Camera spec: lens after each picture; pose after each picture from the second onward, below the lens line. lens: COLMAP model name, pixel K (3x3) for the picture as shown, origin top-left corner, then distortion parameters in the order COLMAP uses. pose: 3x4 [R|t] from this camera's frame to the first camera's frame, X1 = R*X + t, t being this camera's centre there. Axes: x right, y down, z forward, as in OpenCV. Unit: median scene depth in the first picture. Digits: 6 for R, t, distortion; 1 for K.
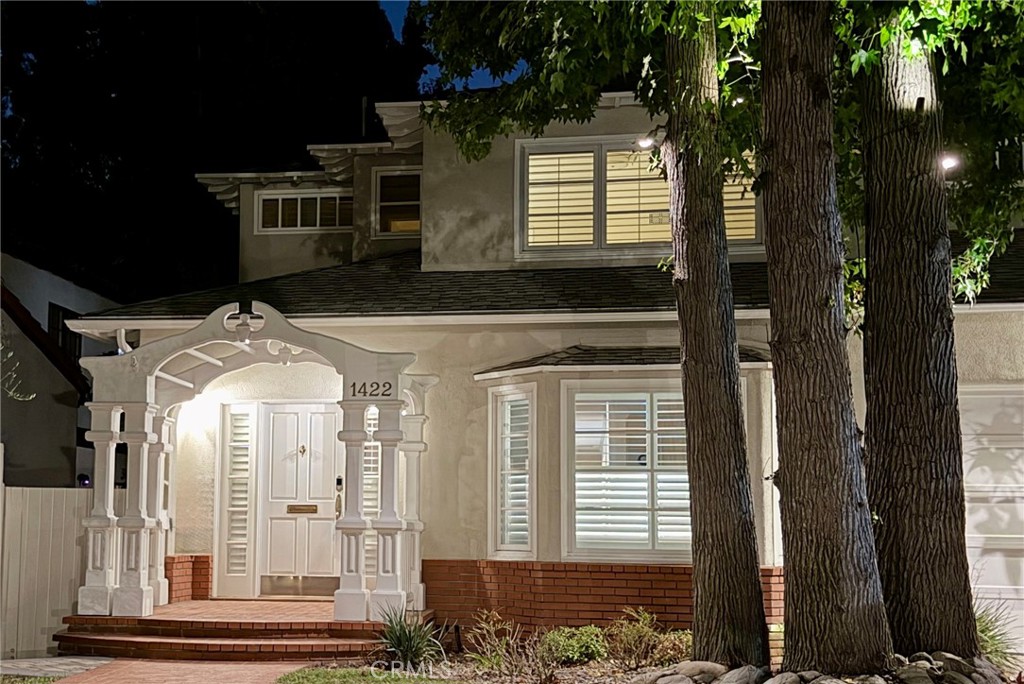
lens RADIAL K [[858.8, 0, 512.0], [0, 858.8, 342.0], [0, 0, 1]] dist [0.027488, -0.009846]
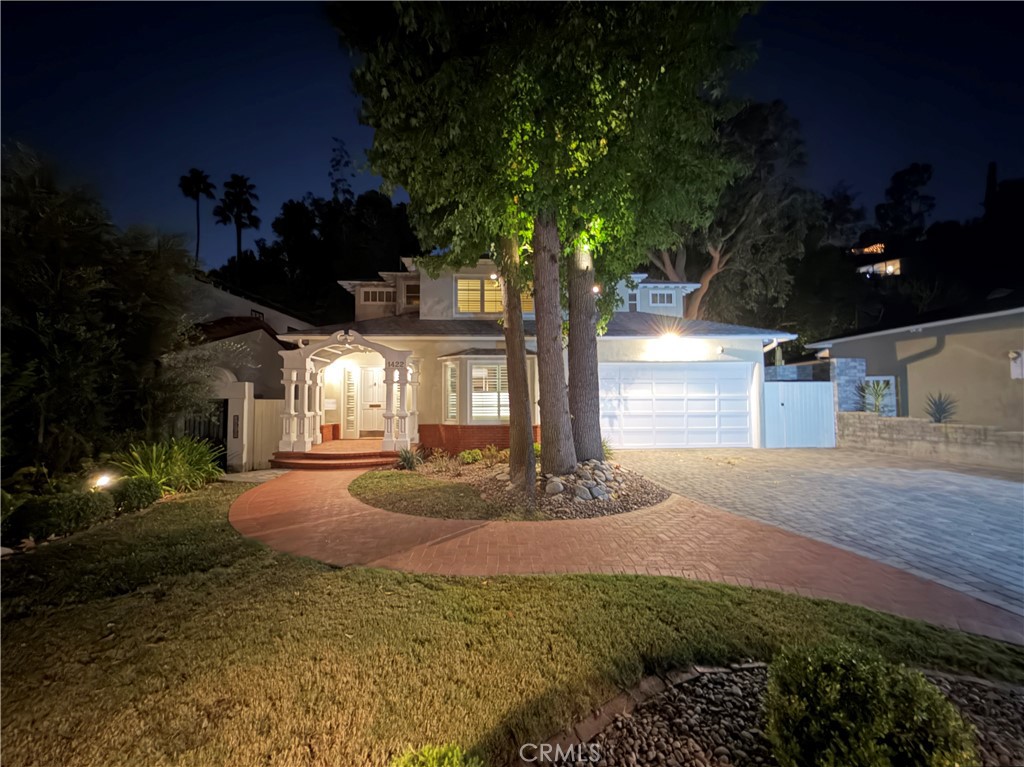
lens RADIAL K [[413.9, 0, 512.0], [0, 413.9, 383.5], [0, 0, 1]] dist [-0.000648, -0.000045]
pose [[0.970036, -0.008367, 0.242816, -0.130664], [-0.001045, 0.999254, 0.038610, 0.066944], [-0.242958, -0.037707, 0.969304, -0.352742]]
